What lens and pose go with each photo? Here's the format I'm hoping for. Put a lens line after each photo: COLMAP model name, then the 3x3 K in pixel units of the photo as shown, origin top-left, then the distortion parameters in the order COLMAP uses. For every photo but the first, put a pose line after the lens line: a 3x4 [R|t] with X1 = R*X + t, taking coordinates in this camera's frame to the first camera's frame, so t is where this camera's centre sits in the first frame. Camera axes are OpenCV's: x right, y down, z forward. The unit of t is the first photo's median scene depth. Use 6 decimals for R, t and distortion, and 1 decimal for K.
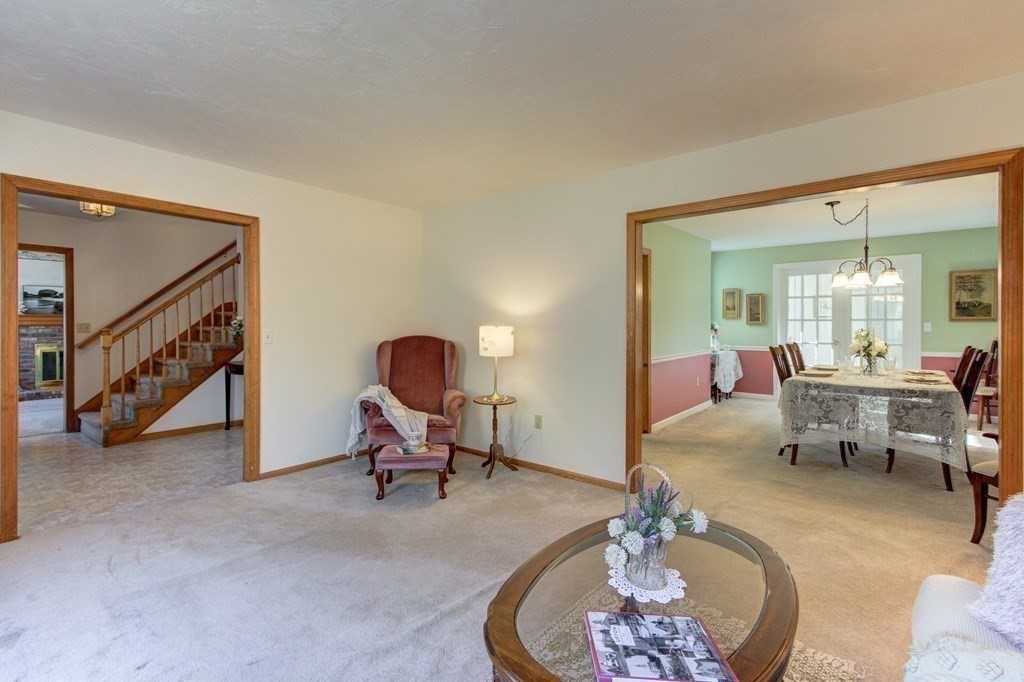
lens RADIAL K [[476.0, 0, 494.7], [0, 476.0, 323.4], [0, 0, 1]] dist [0.000122, -0.000522]
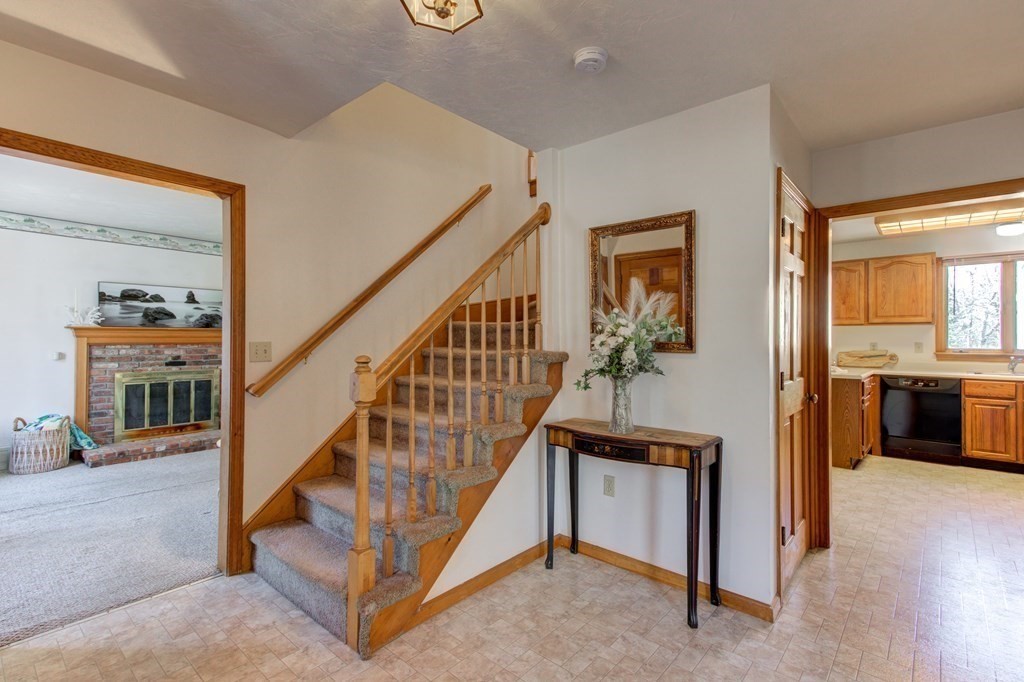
lens RADIAL K [[476.0, 0, 507.9], [0, 476.0, 333.9], [0, 0, 1]] dist [0.000122, -0.000522]
pose [[0.999815, 0.003426, -0.018925, -0.423249], [-0.003735, 0.999860, -0.016323, -0.000952], [0.018866, 0.016391, 0.999688, 0.365968]]
